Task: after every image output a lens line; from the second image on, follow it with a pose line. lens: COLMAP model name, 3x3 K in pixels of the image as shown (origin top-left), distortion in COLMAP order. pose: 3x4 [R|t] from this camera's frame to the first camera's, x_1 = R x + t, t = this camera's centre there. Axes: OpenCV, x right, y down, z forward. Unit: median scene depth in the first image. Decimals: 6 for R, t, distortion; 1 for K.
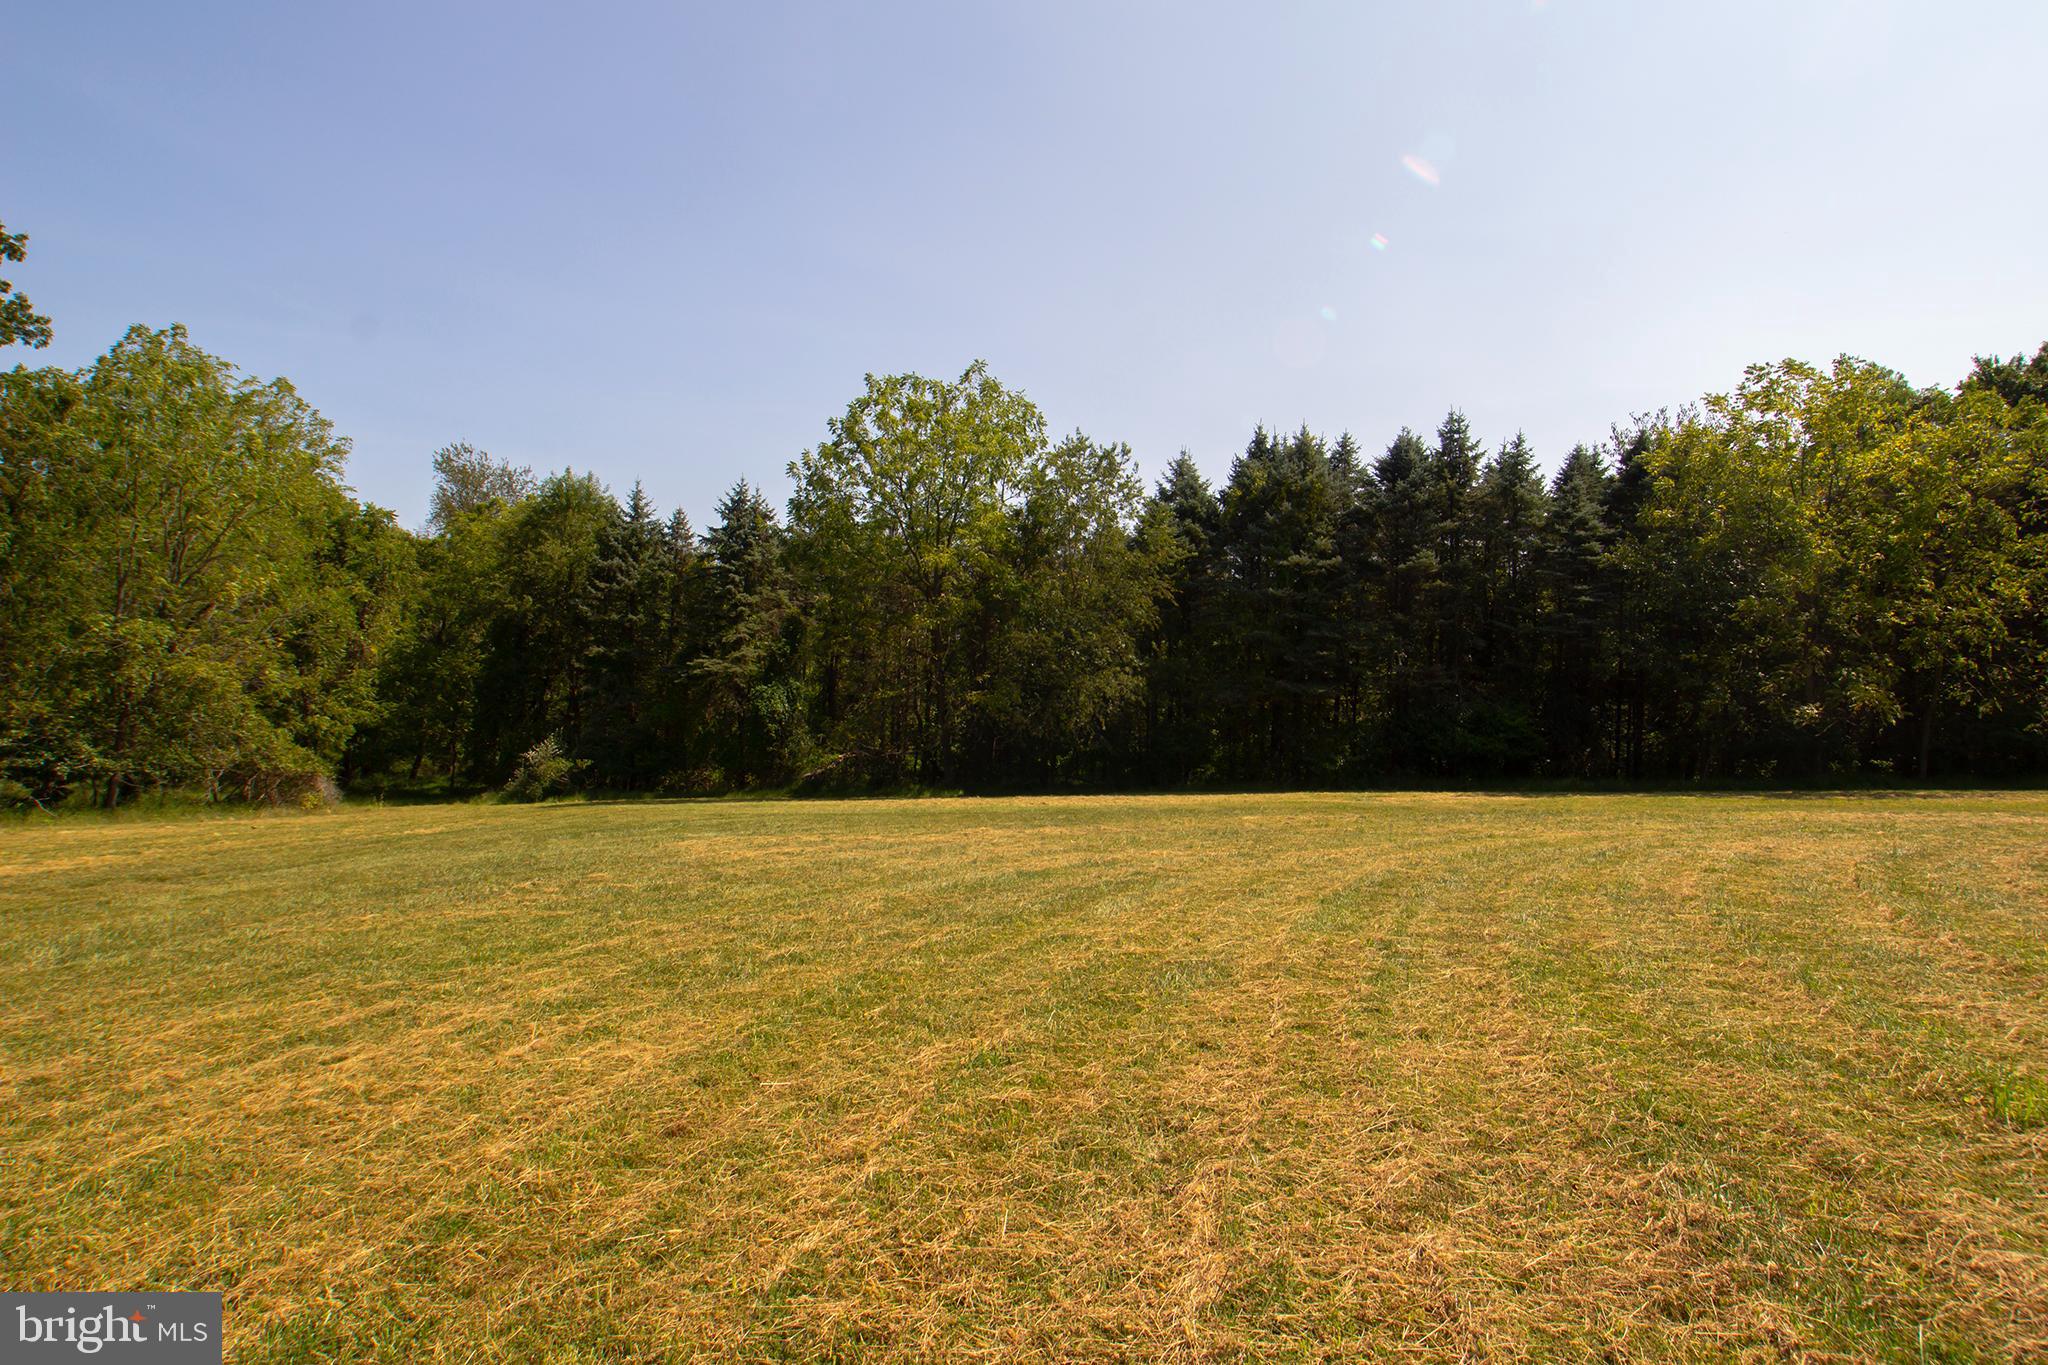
lens RADIAL K [[1029.8, 0, 1021.5], [0, 1029.8, 667.3], [0, 0, 1]] dist [-0.000659, 0.003381]
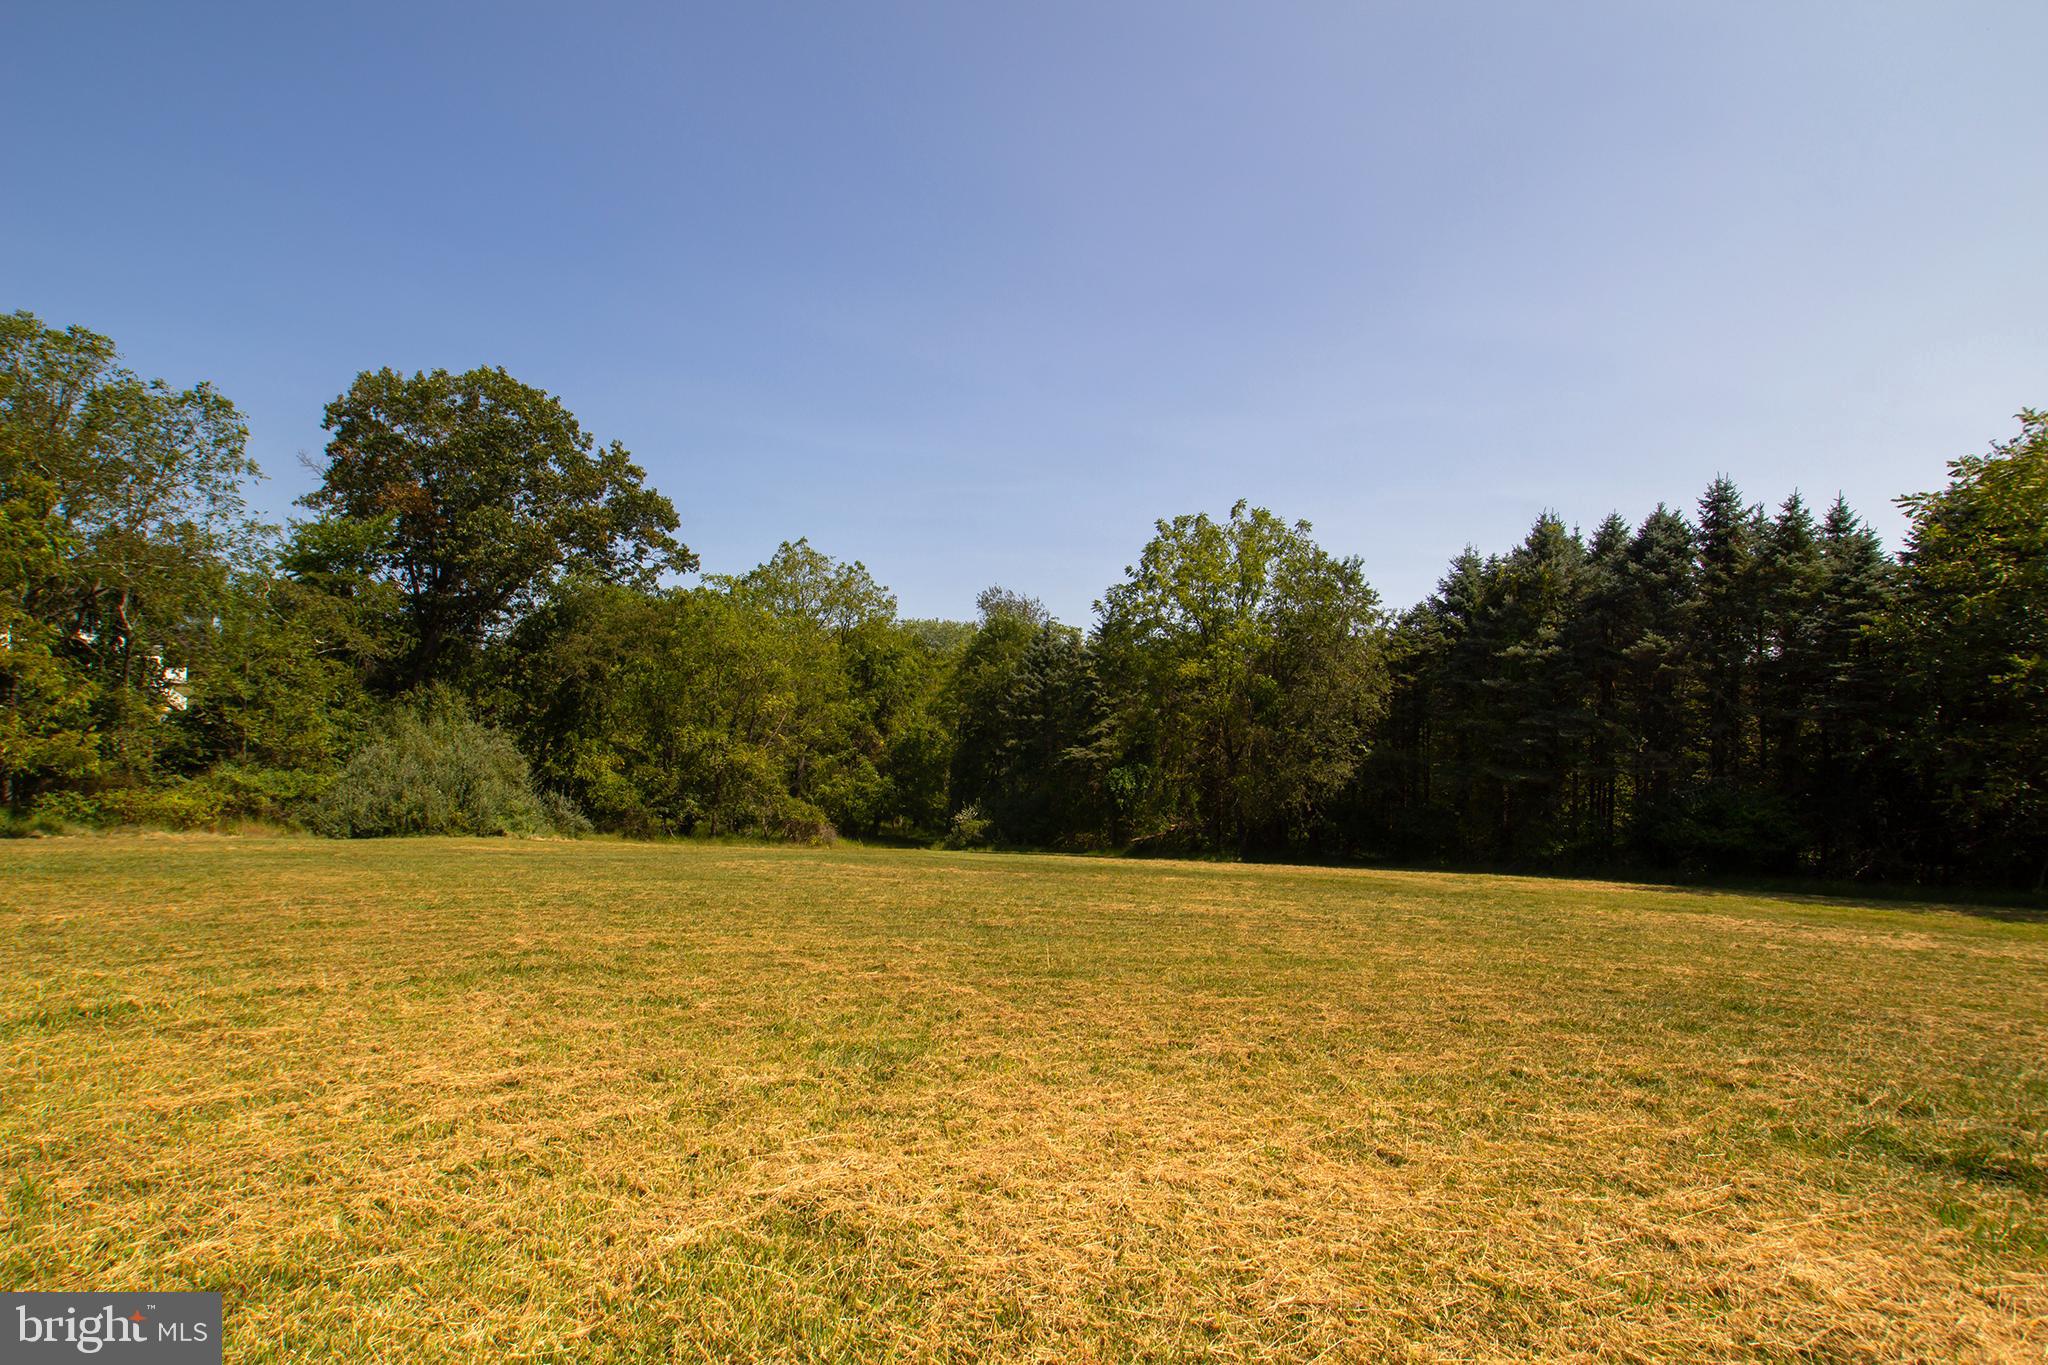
lens RADIAL K [[1029.8, 0, 1039.8], [0, 1029.8, 690.9], [0, 0, 1]] dist [-0.000659, 0.003381]
pose [[0.819594, -0.037511, -0.571715, 0.441161], [0.009362, 0.998598, -0.052098, -0.013808], [0.572868, 0.037347, 0.818797, -0.112407]]
